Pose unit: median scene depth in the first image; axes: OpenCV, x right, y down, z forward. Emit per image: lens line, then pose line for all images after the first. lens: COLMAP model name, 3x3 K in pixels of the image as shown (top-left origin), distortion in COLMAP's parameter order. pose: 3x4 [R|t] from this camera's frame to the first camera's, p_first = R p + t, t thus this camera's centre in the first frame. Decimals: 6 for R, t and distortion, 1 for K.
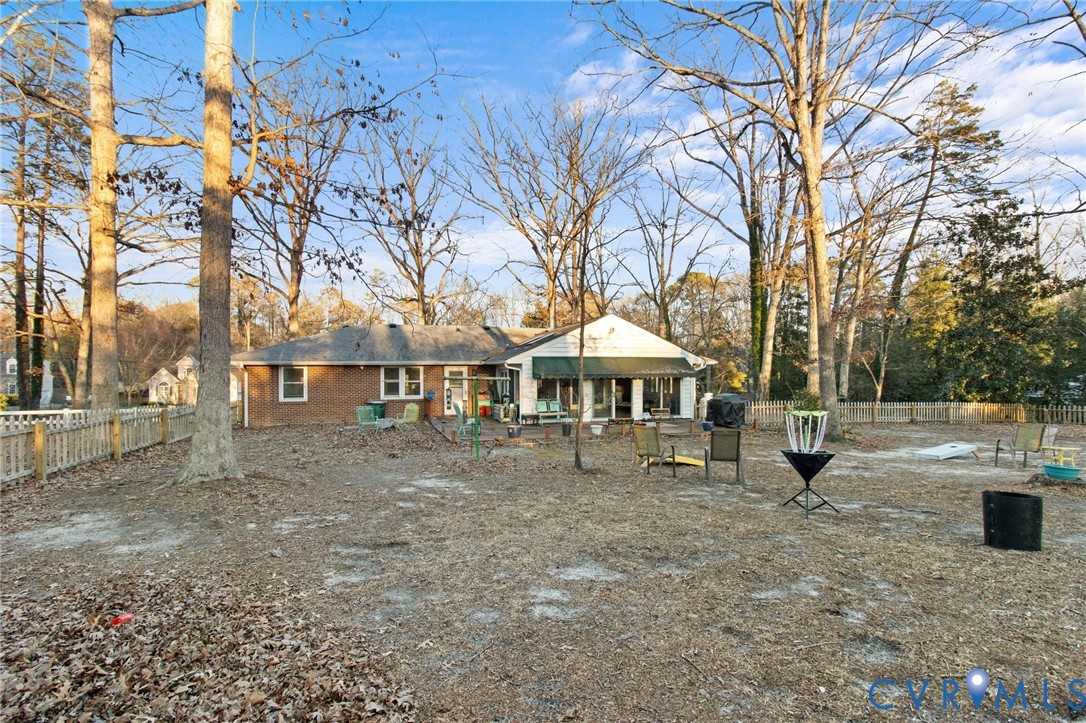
lens RADIAL K [[503.0, 0, 536.2], [0, 503.0, 367.6], [0, 0, 1]] dist [0.001659, 0.000739]
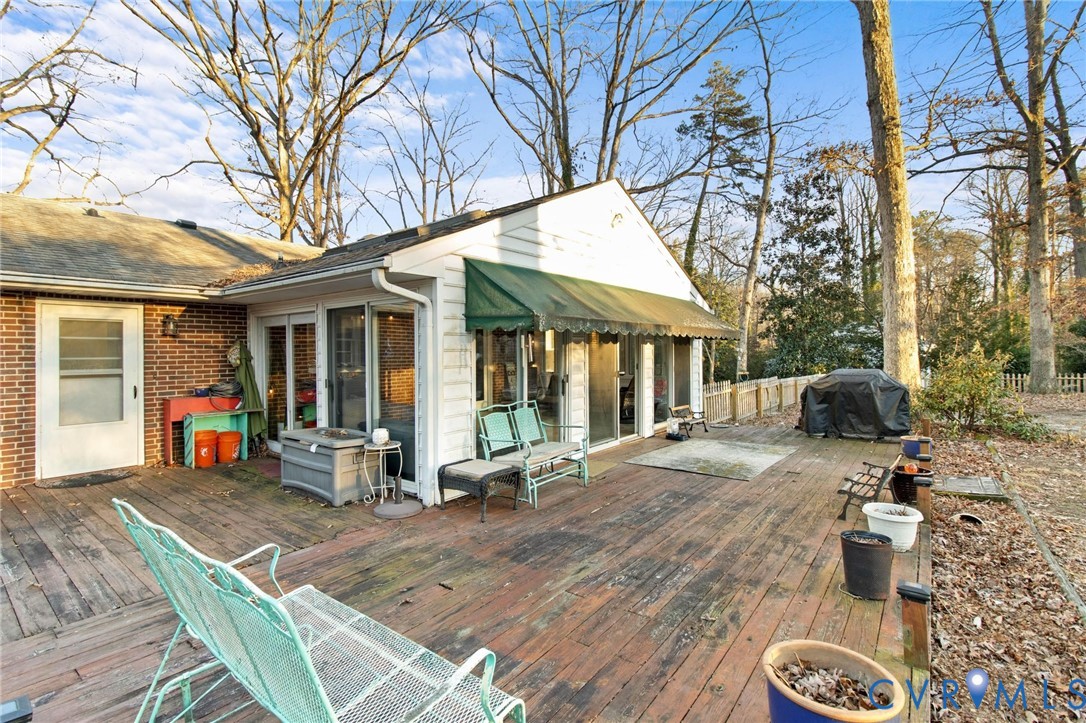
lens RADIAL K [[503.0, 0, 535.9], [0, 503.0, 343.4], [0, 0, 1]] dist [0.001659, 0.000739]
pose [[0.827144, 0.003573, 0.561979, -0.114207], [0.004883, 0.999896, -0.013543, 0.026049], [-0.561969, 0.013946, 0.827041, 0.634735]]
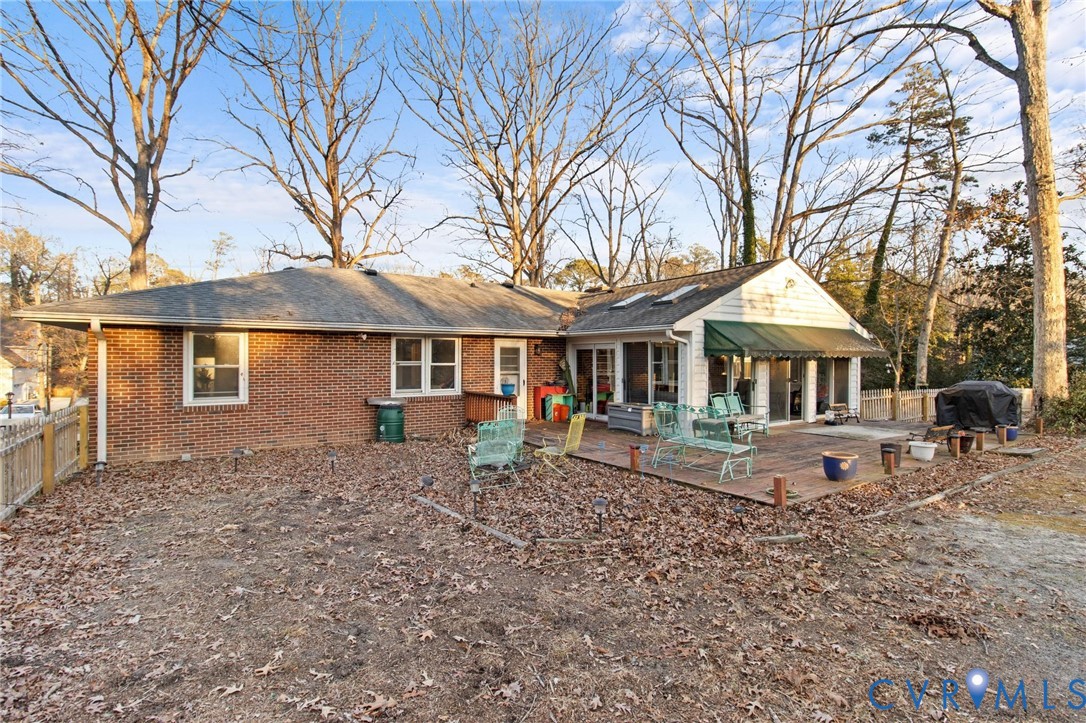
lens RADIAL K [[503.0, 0, 537.5], [0, 503.0, 359.1], [0, 0, 1]] dist [0.001659, 0.000739]
pose [[0.961774, 0.003909, 0.273818, -0.297490], [-0.005526, 0.999972, 0.005136, 0.018051], [-0.273790, -0.006453, 0.961768, 0.425563]]
